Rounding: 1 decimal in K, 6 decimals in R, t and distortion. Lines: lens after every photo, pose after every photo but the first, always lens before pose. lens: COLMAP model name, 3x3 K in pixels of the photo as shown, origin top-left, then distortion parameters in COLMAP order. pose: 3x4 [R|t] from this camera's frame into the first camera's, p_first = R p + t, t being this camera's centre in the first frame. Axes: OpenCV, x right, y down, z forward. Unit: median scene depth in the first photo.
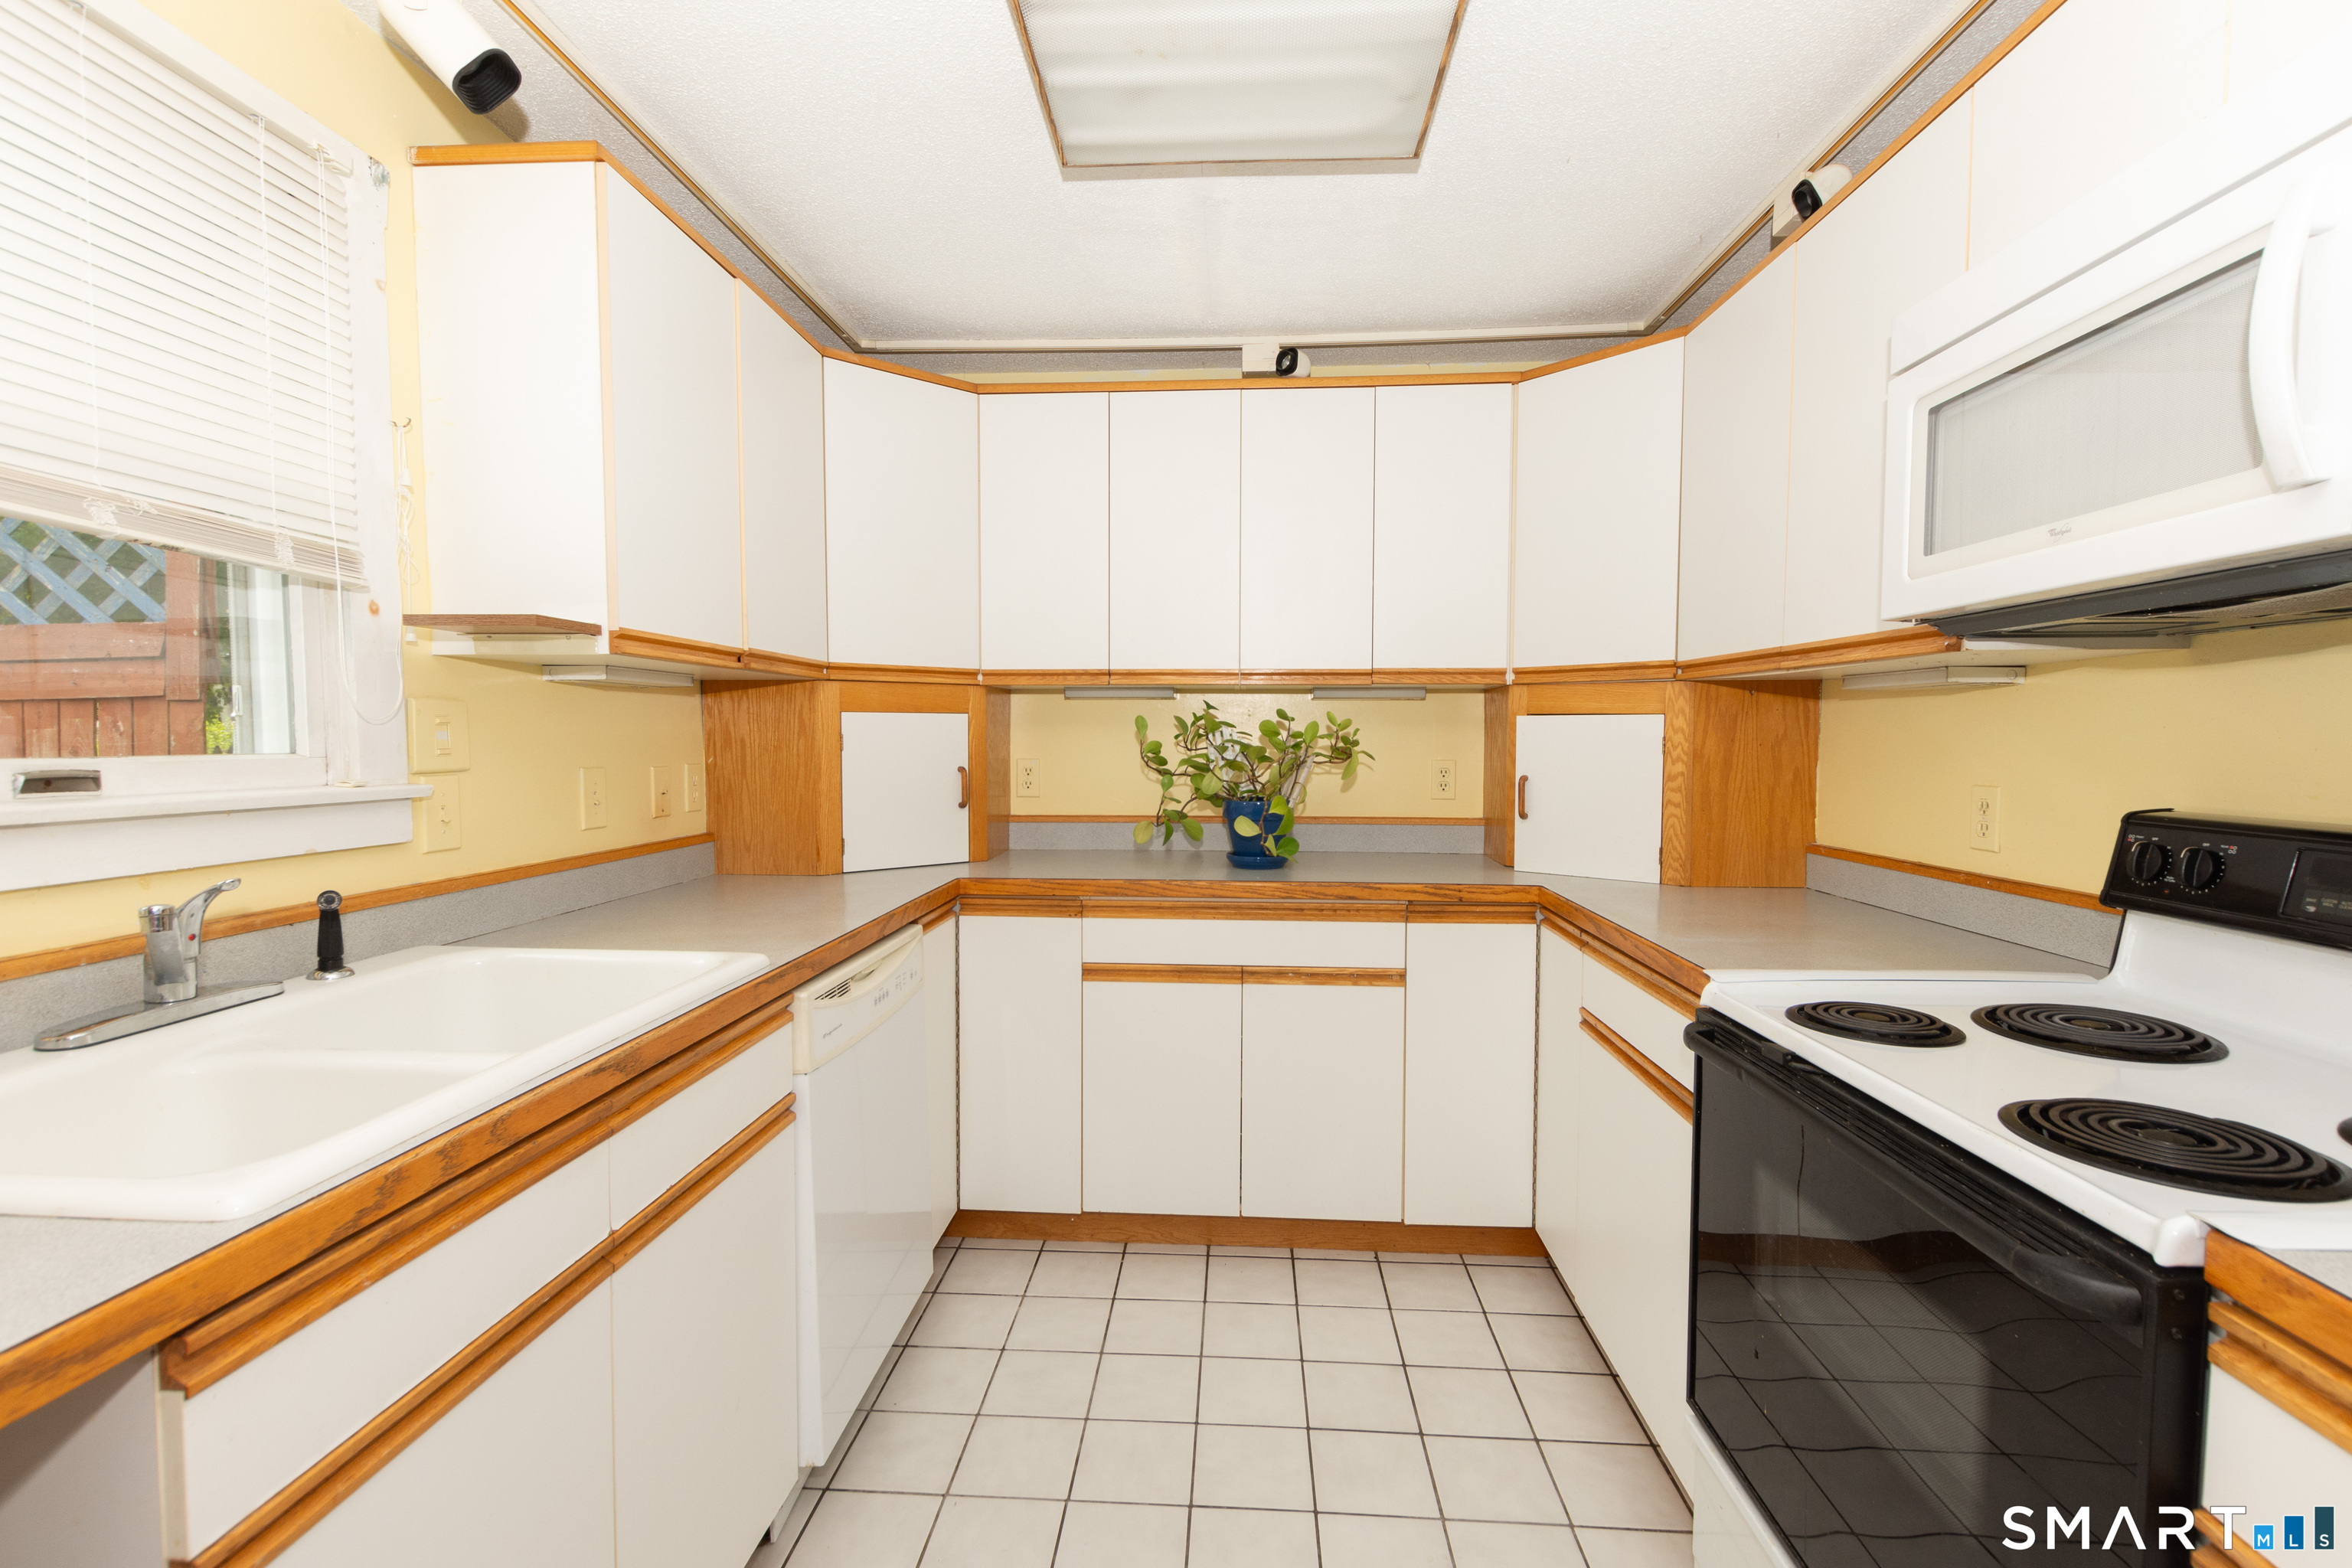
lens RADIAL K [[1037.4, 0, 1181.9], [0, 1037.4, 786.9], [0, 0, 1]] dist [0.011560, -0.000309]
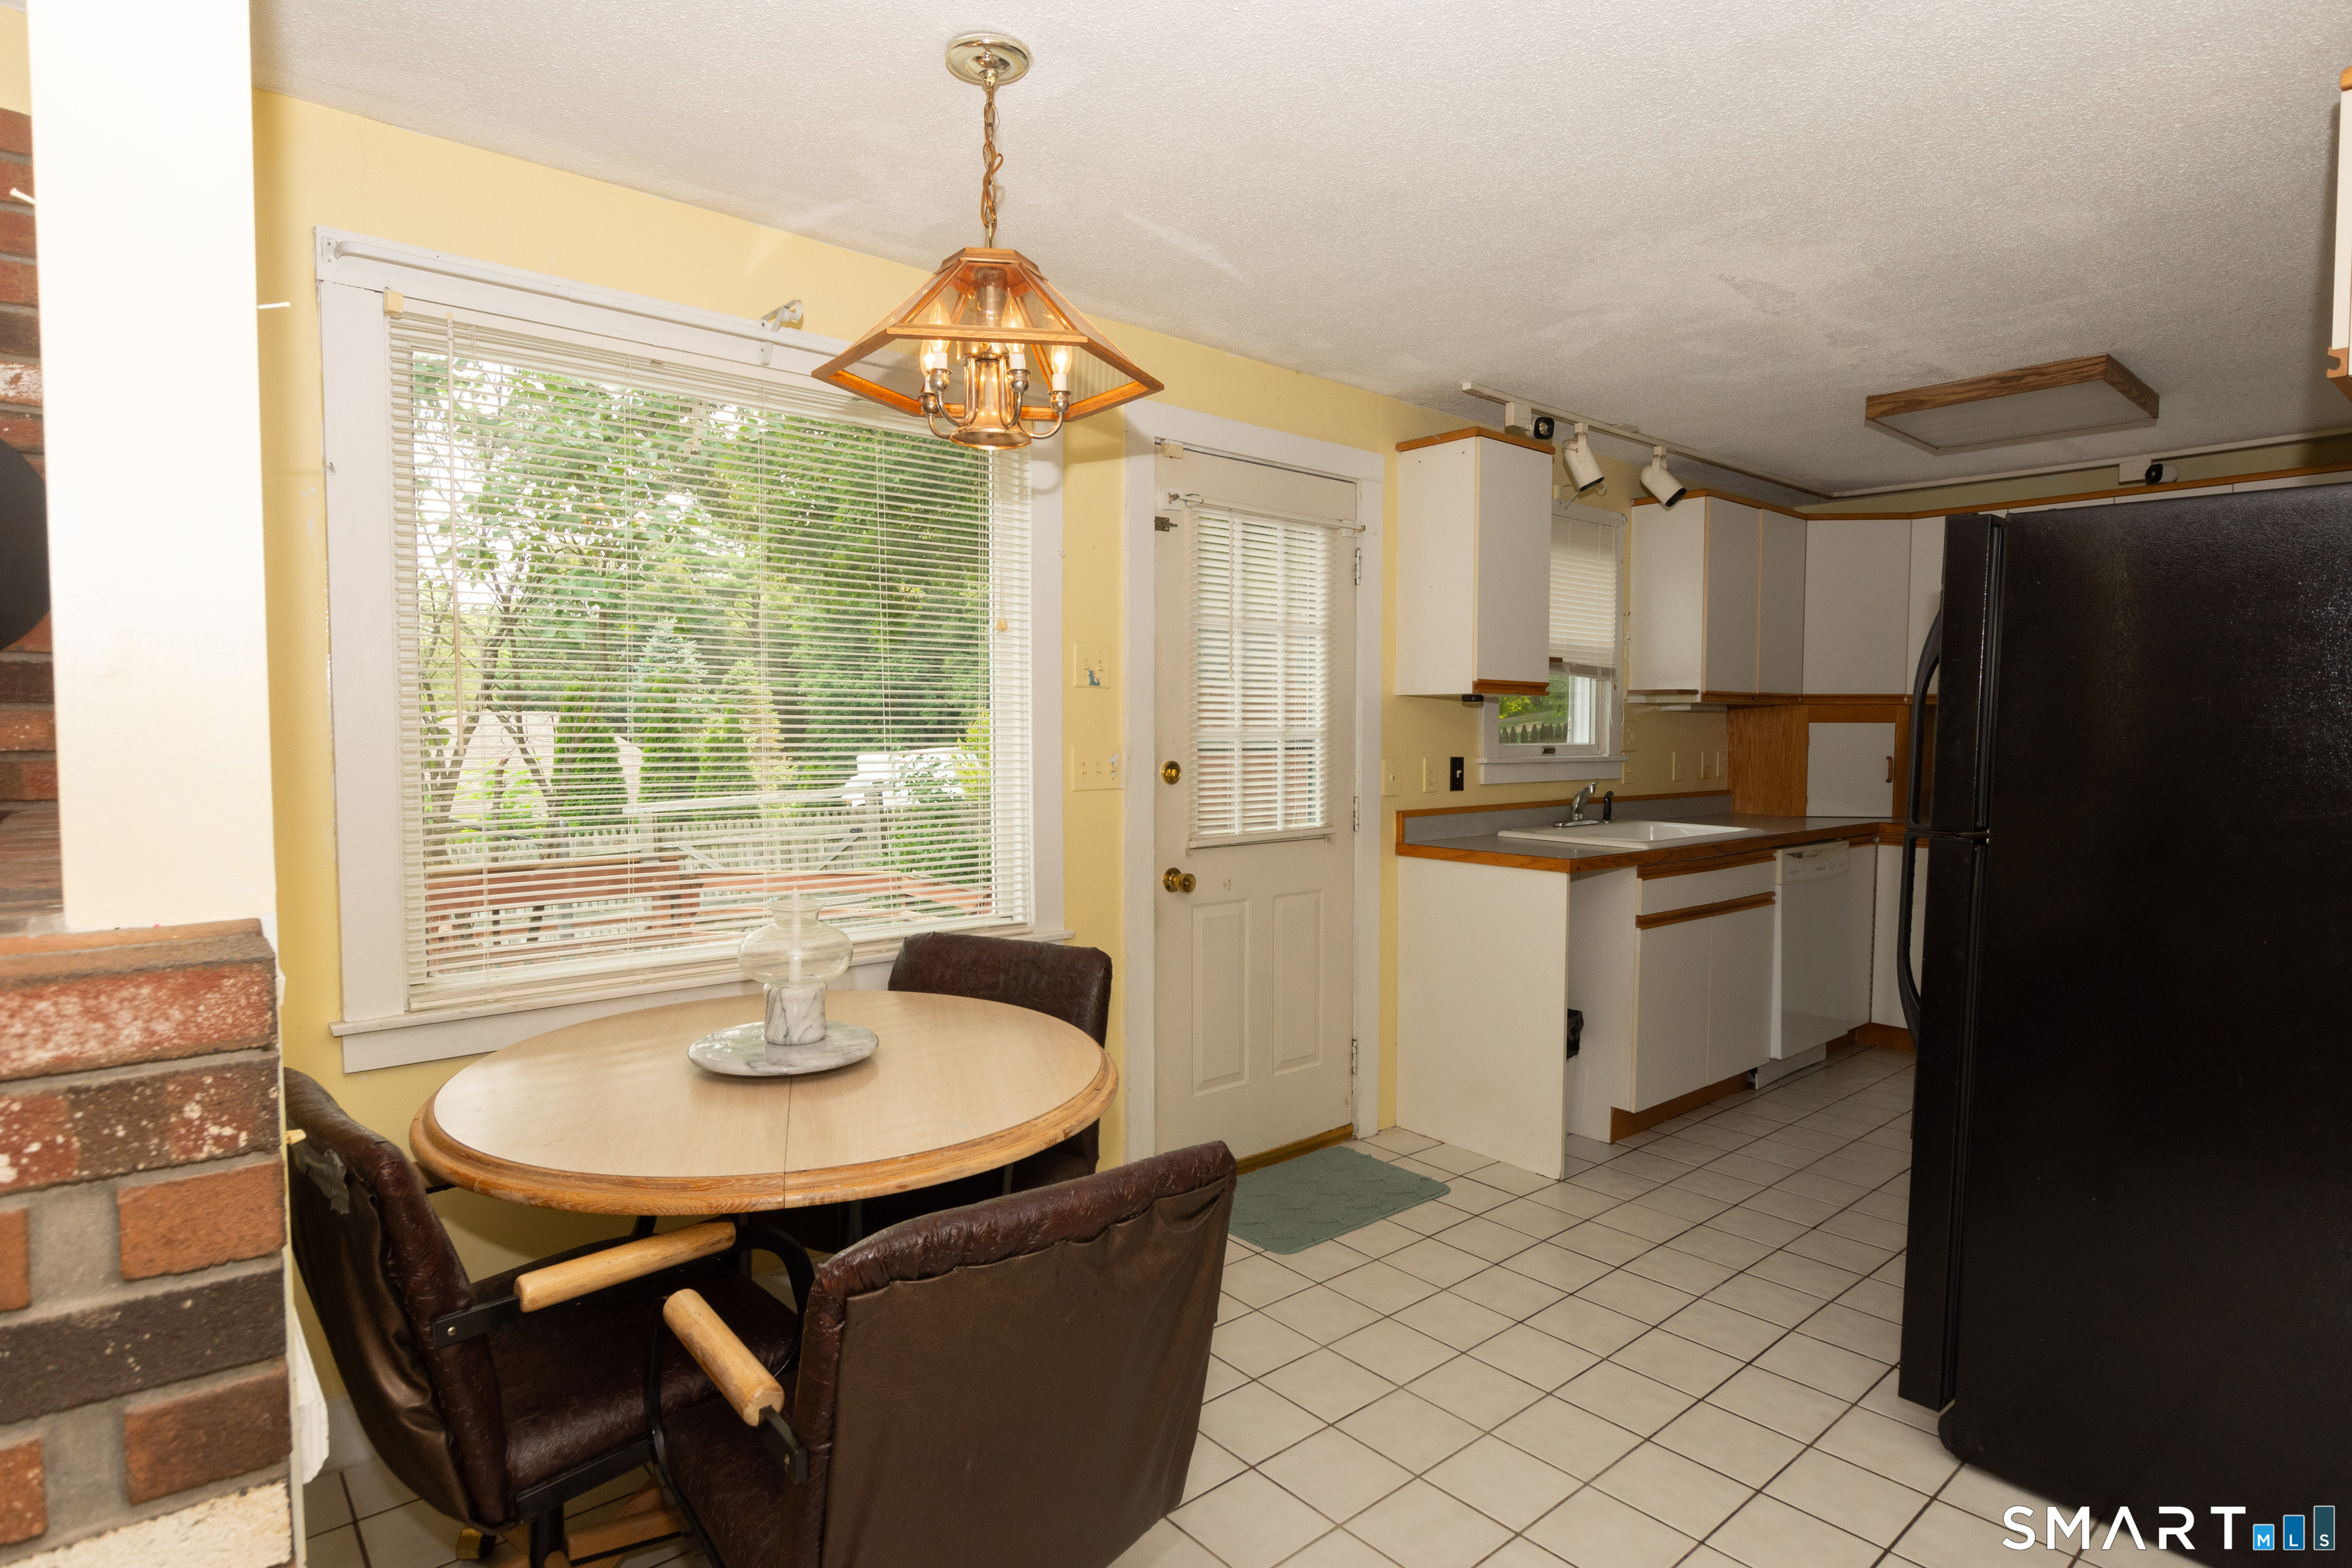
lens RADIAL K [[1243.5, 0, 1189.3], [0, 1243.5, 797.1], [0, 0, 1]] dist [-0.005414, -0.000089]
pose [[0.696829, 0.043491, -0.715918, 0.448161], [-0.038099, 0.998995, 0.023605, 0.043035], [0.716225, 0.010827, 0.697785, -1.208345]]
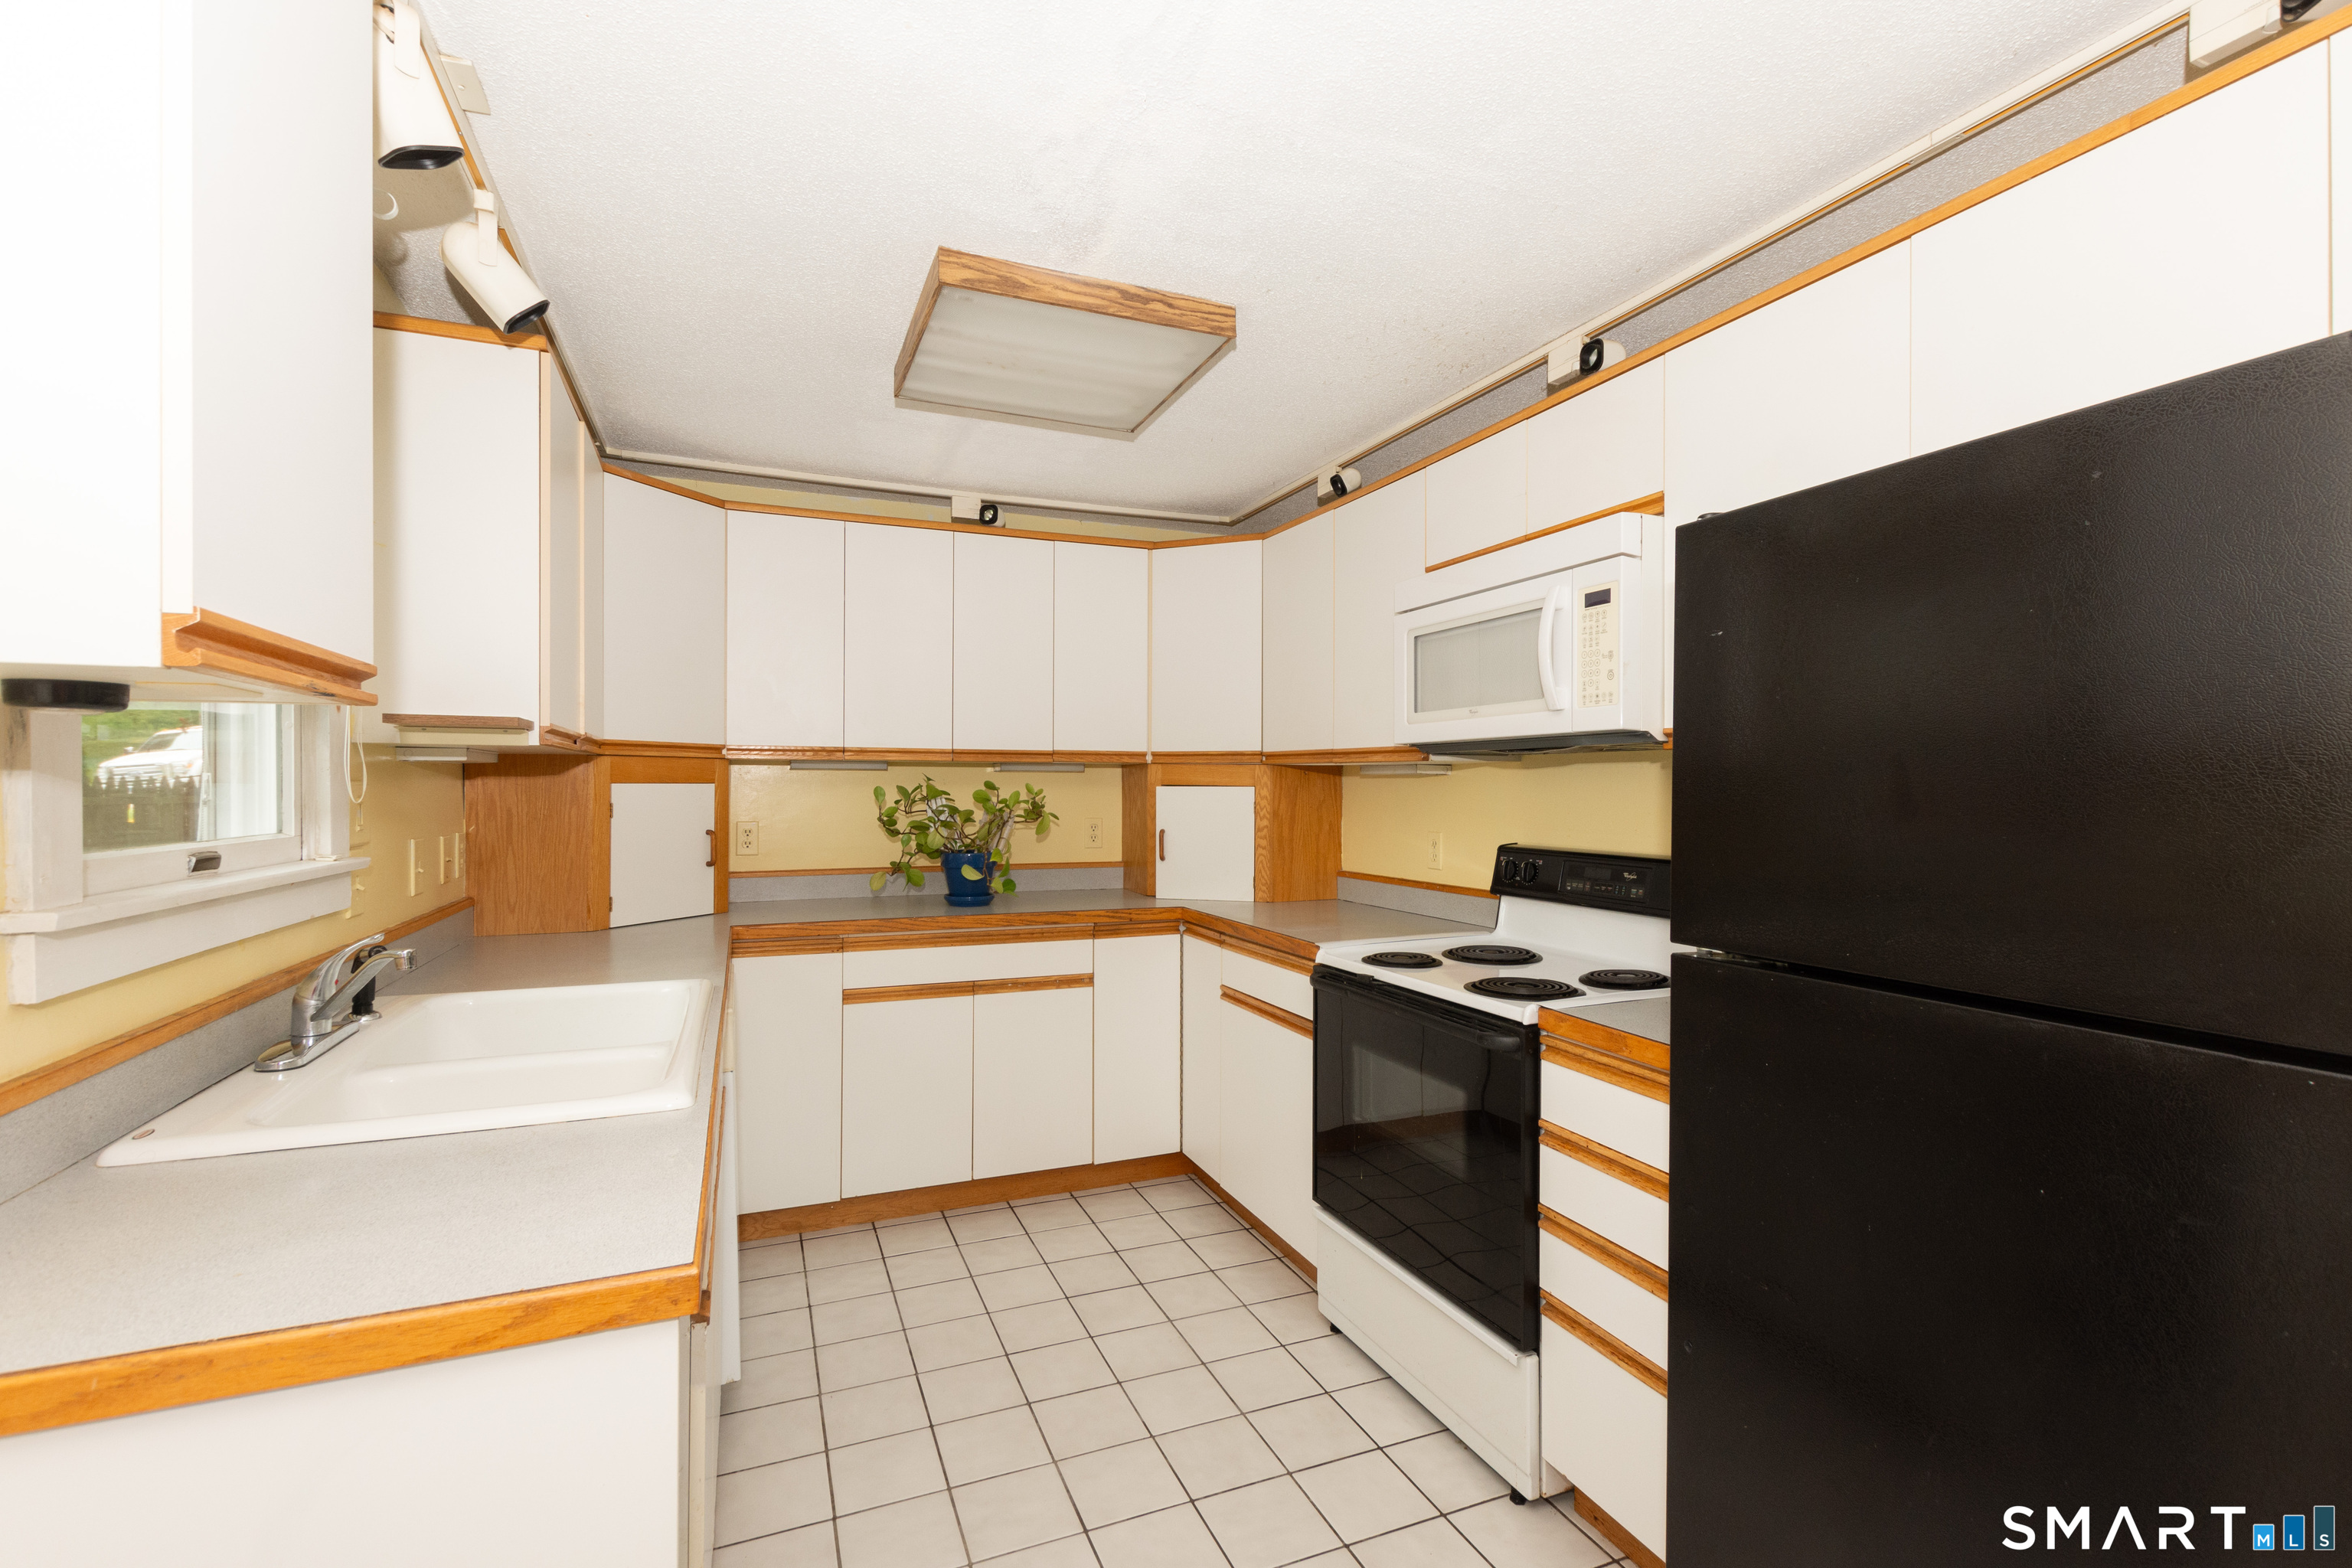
lens RADIAL K [[1037.4, 0, 1169.9], [0, 1037.4, 787.1], [0, 0, 1]] dist [0.011560, -0.000309]
pose [[0.902062, -0.000225, 0.431606, -0.282622], [0.020636, 0.998879, -0.042610, -0.008416], [-0.431112, 0.047344, 0.901055, -0.280976]]
